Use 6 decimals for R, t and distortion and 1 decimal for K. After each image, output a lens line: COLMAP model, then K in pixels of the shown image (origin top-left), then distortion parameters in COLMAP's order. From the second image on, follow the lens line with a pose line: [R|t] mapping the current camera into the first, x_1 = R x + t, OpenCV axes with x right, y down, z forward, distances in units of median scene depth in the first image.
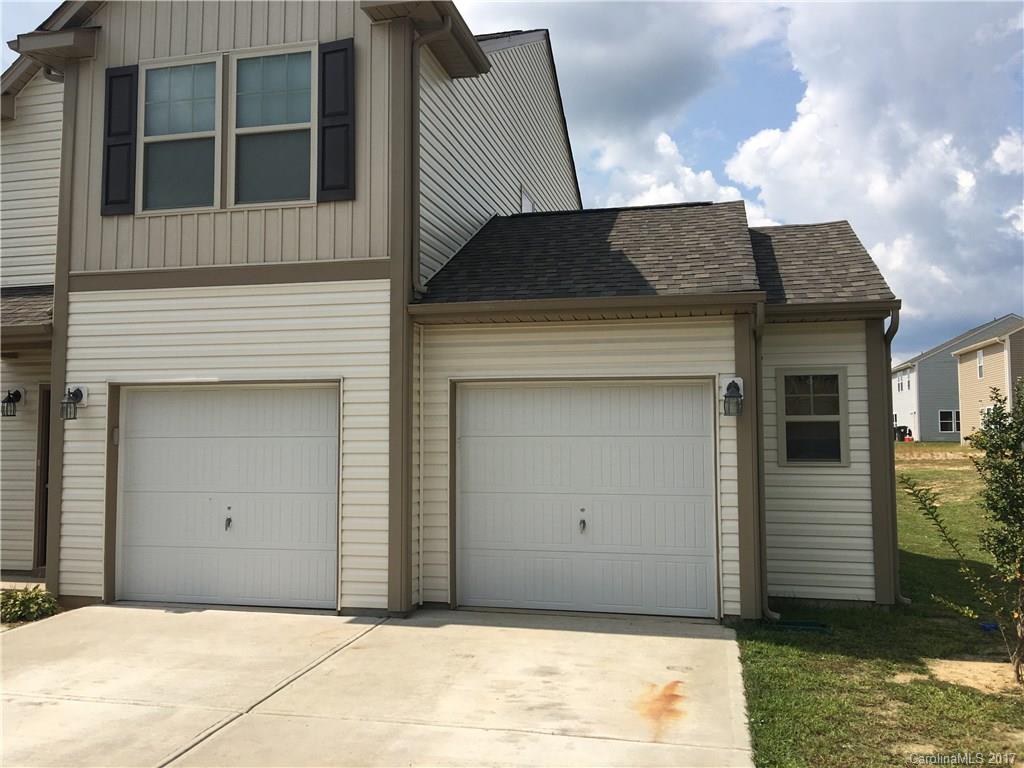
lens RADIAL K [[867.0, 0, 507.9], [0, 867.0, 382.0], [0, 0, 1]] dist [0.054992, -0.077680]
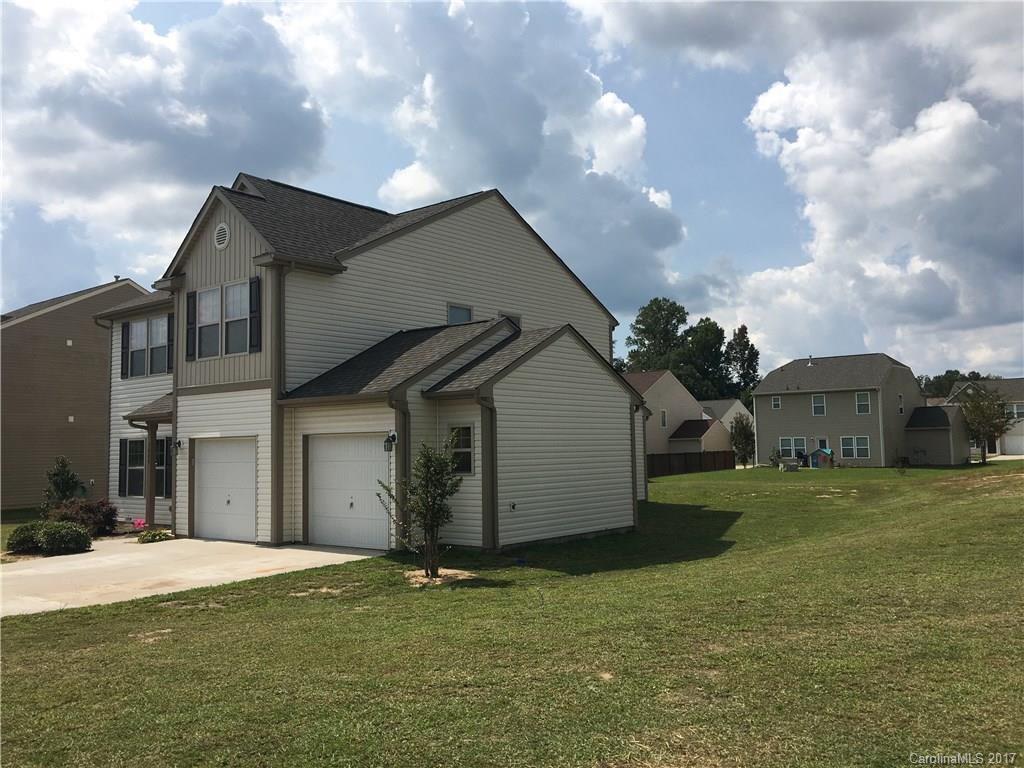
lens RADIAL K [[867.0, 0, 517.5], [0, 867.0, 383.9], [0, 0, 1]] dist [0.054992, -0.077680]
pose [[0.903487, -0.045521, -0.426192, 1.278668], [0.044541, 0.998932, -0.012271, -0.073989], [0.426296, -0.007897, 0.904549, -0.654368]]
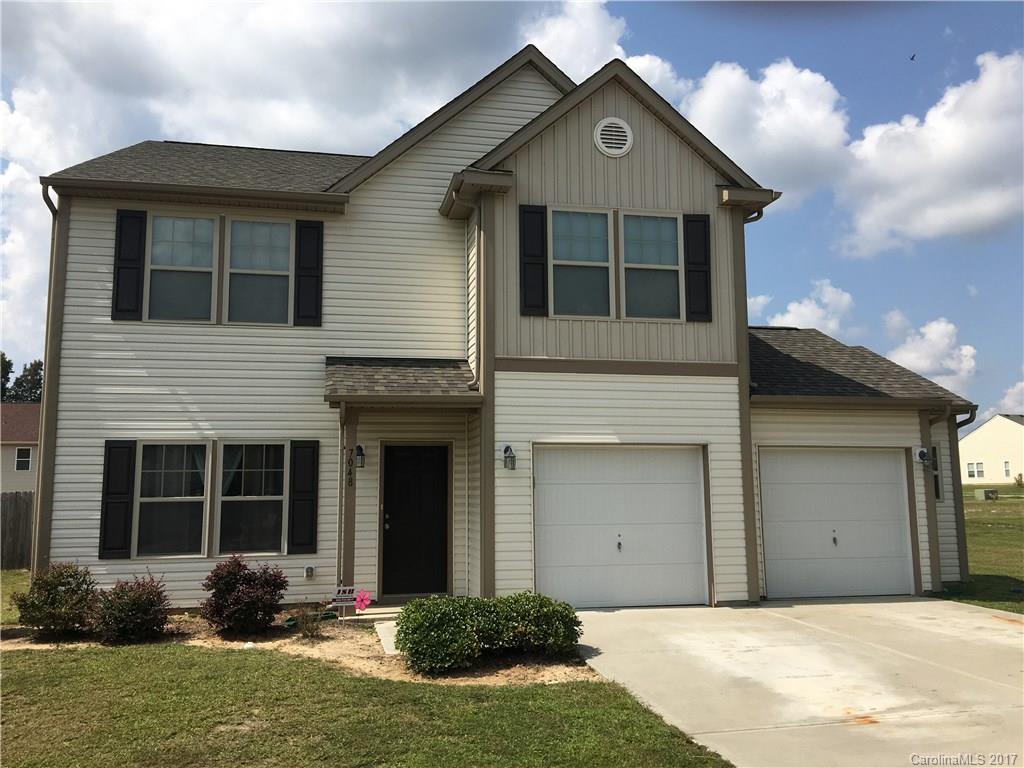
lens RADIAL K [[867.0, 0, 505.6], [0, 867.0, 380.8], [0, 0, 1]] dist [0.054992, -0.077680]
pose [[0.906064, 0.049969, 0.420180, -1.087911], [-0.021955, 0.997217, -0.071247, 0.002860], [-0.422571, 0.055329, 0.904640, -0.179287]]
